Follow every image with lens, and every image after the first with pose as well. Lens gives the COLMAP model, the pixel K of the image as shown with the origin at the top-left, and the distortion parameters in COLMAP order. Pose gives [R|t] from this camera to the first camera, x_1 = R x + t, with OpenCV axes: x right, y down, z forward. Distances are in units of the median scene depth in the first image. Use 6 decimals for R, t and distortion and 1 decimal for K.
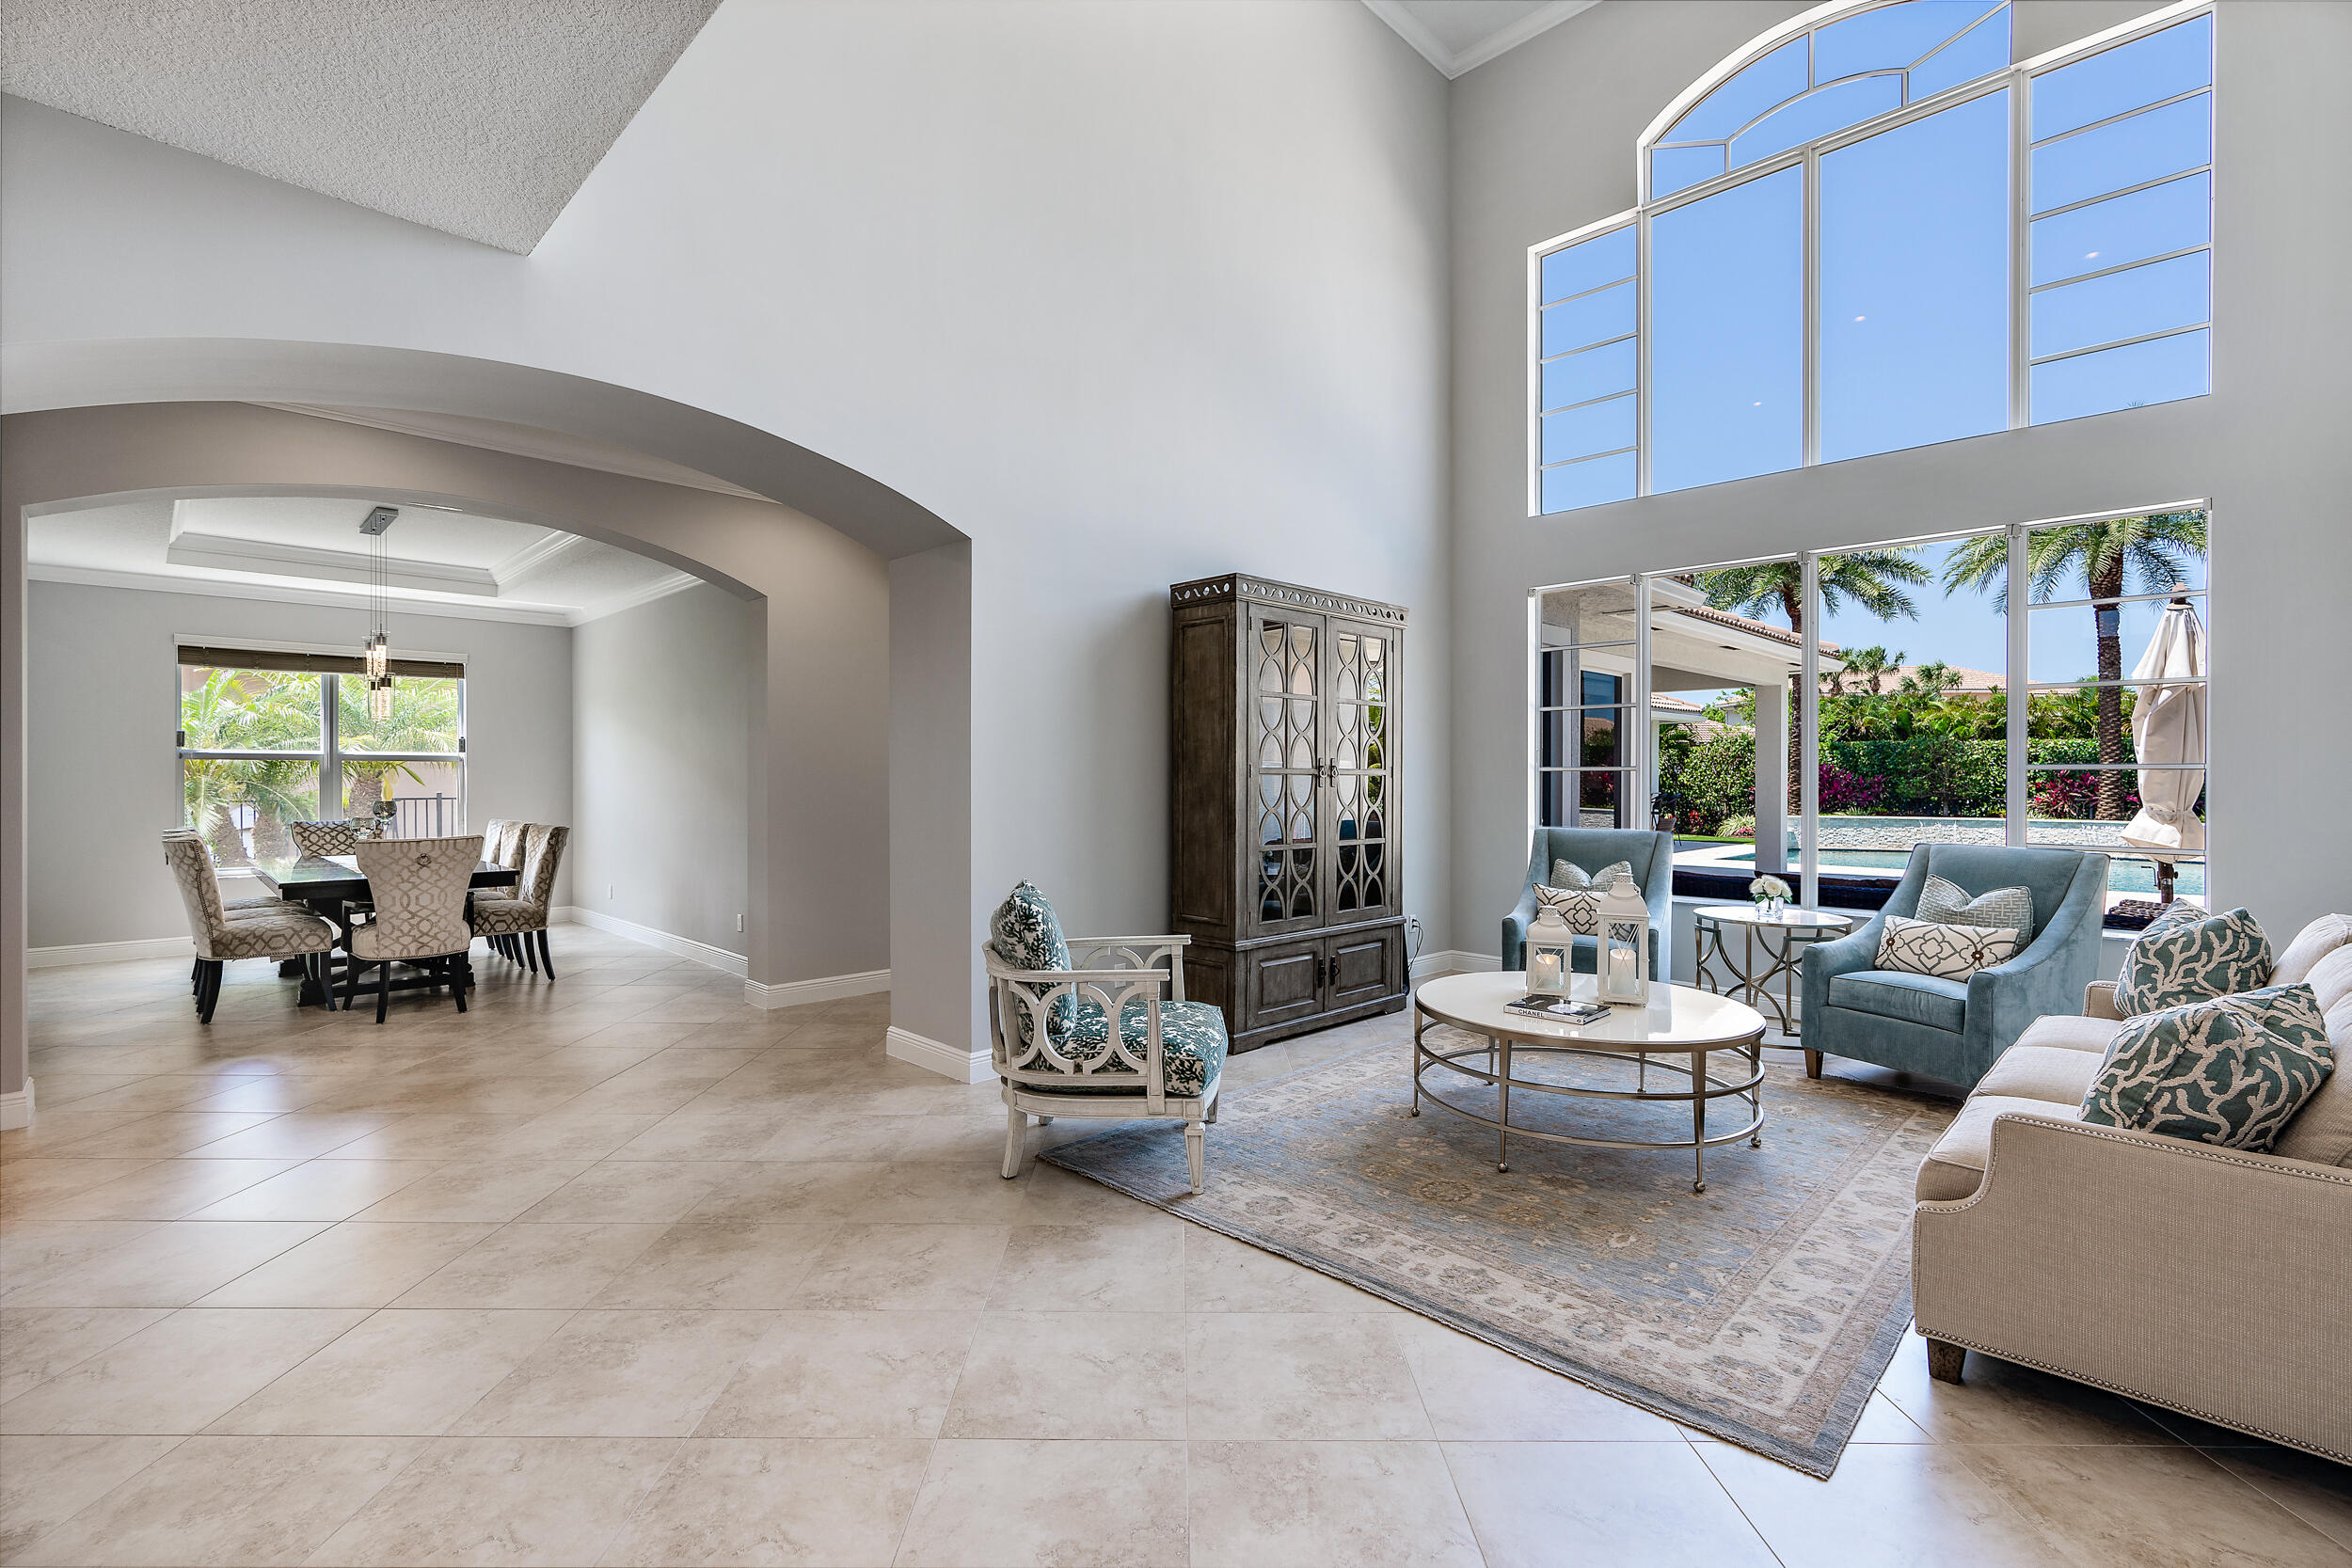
lens RADIAL K [[1053.8, 0, 1181.4], [0, 1053.8, 781.8], [0, 0, 1]] dist [-0.000690, 0.000903]
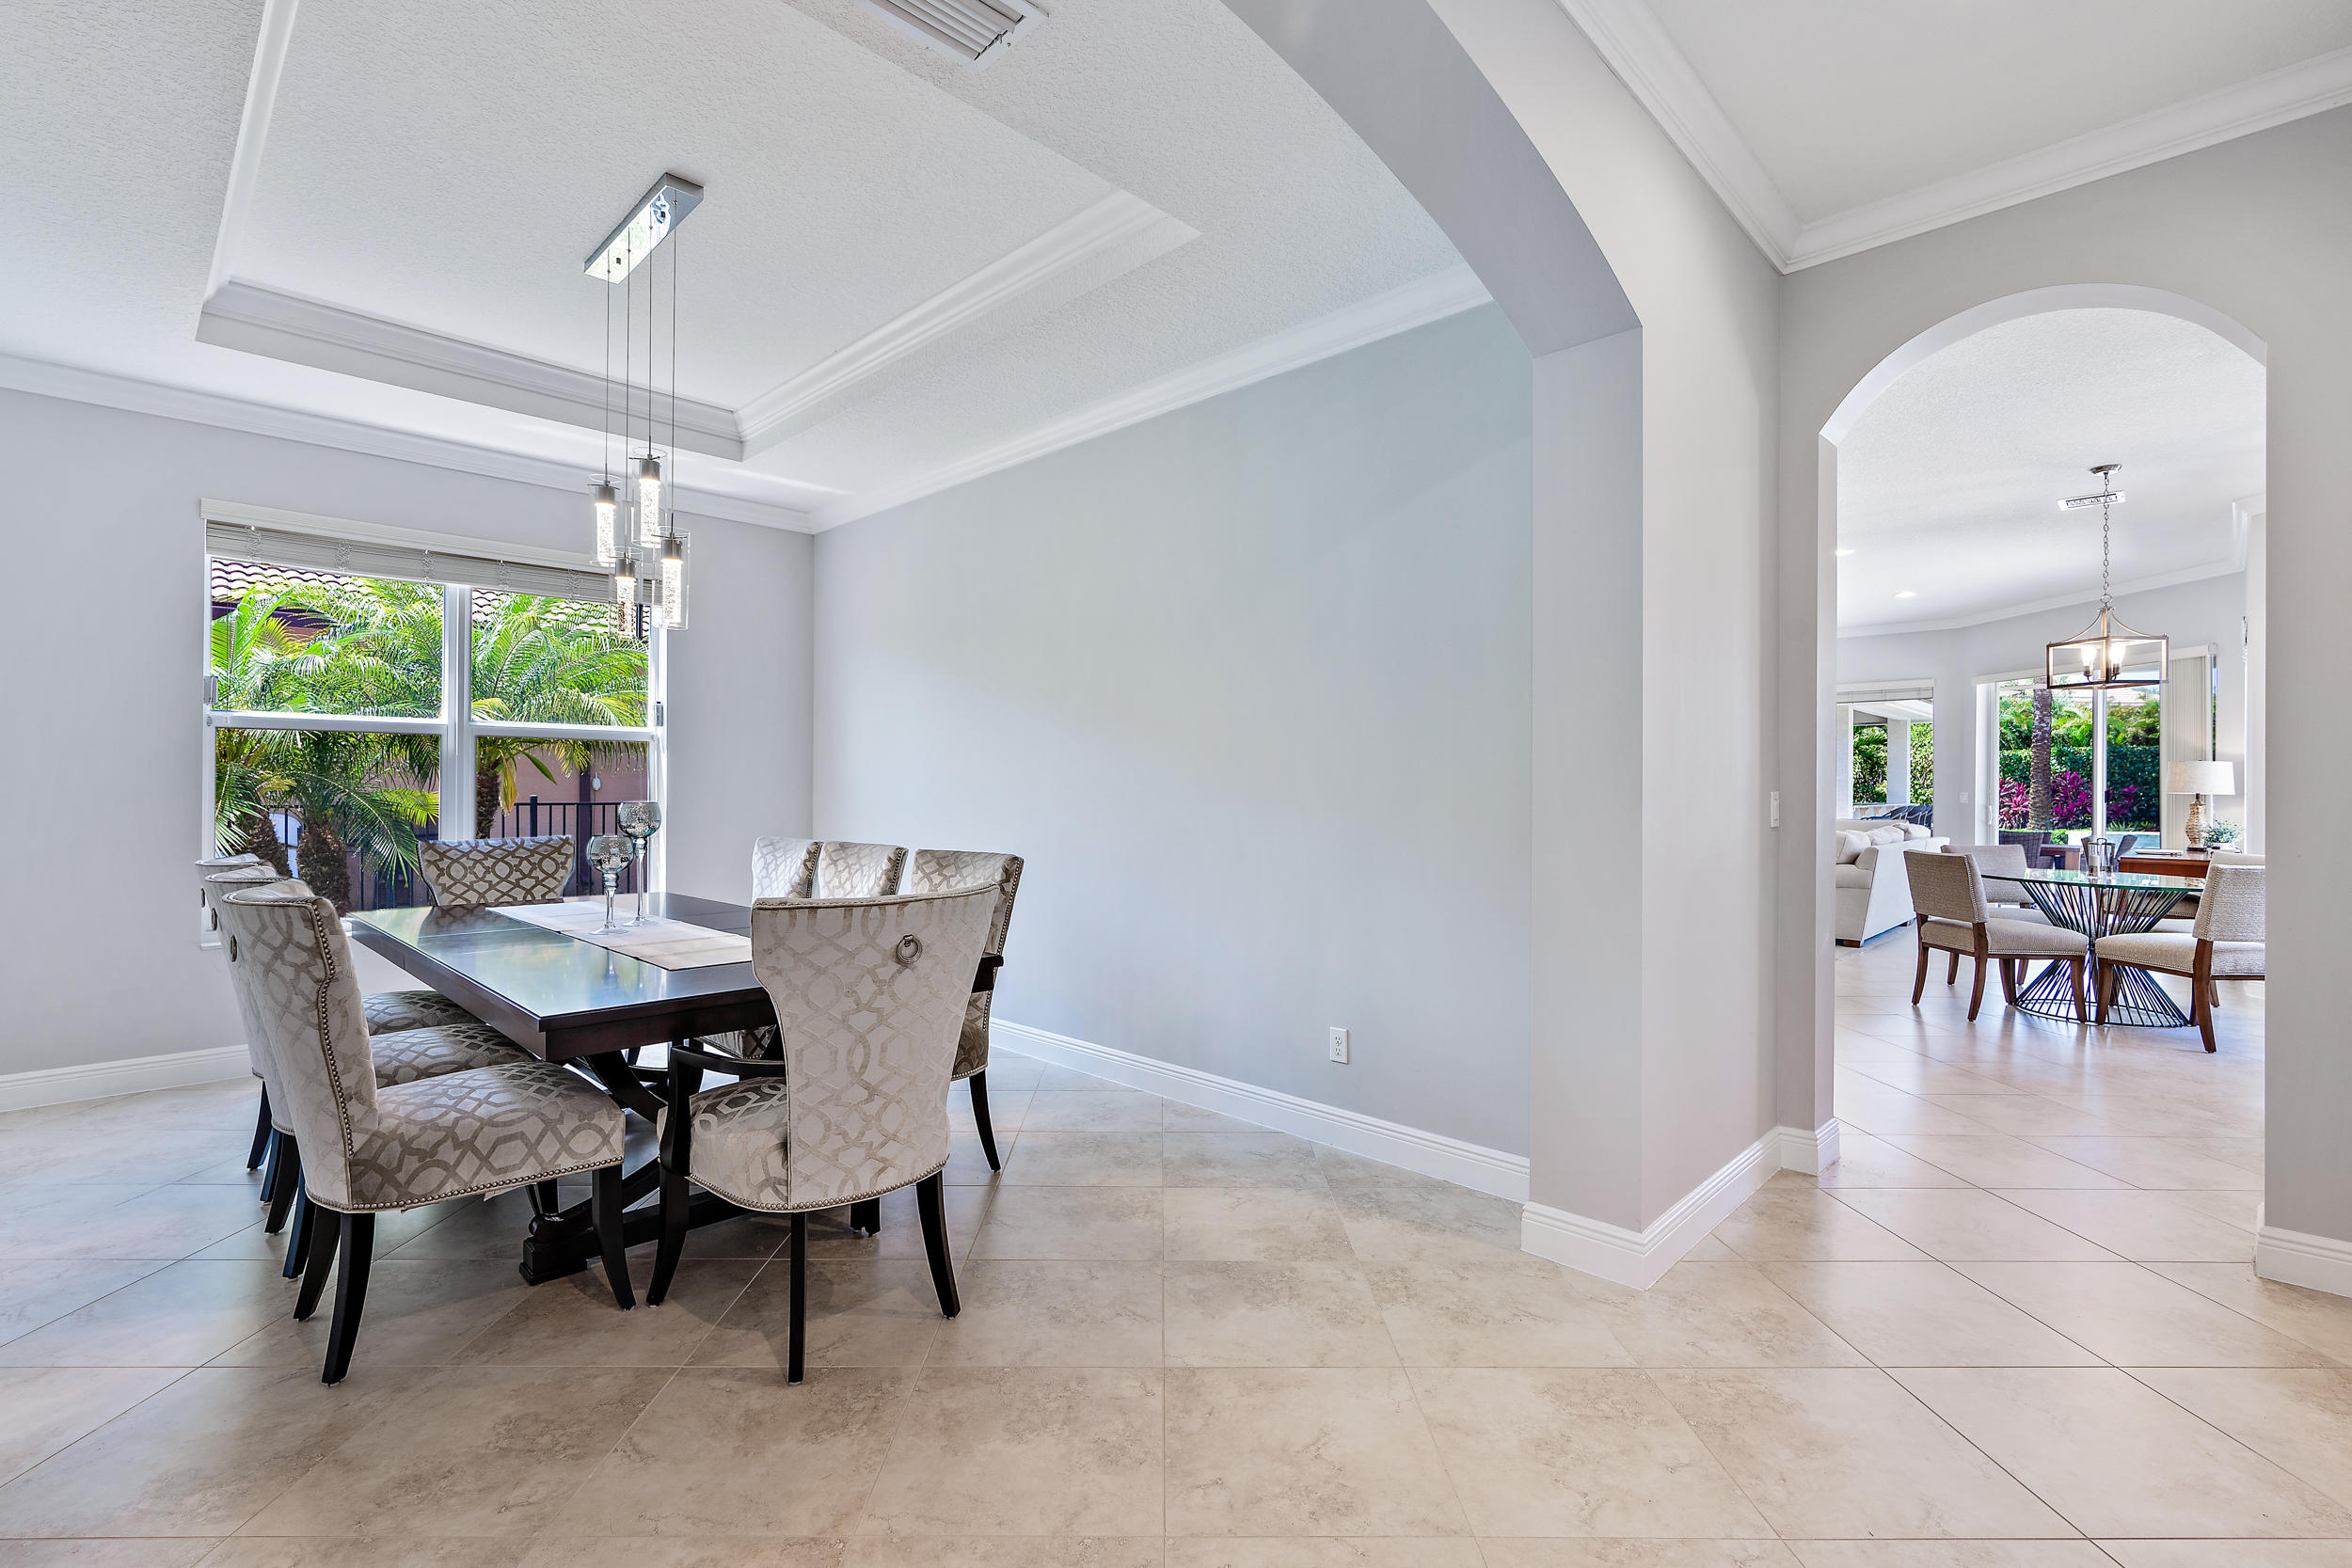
lens RADIAL K [[1053.8, 0, 1169.1], [0, 1053.8, 787.1], [0, 0, 1]] dist [-0.000690, 0.000903]
pose [[0.999968, 0.003797, 0.006976, -0.623206], [-0.003758, 0.999977, -0.005586, 0.016247], [-0.006997, 0.005559, 0.999960, 0.612307]]
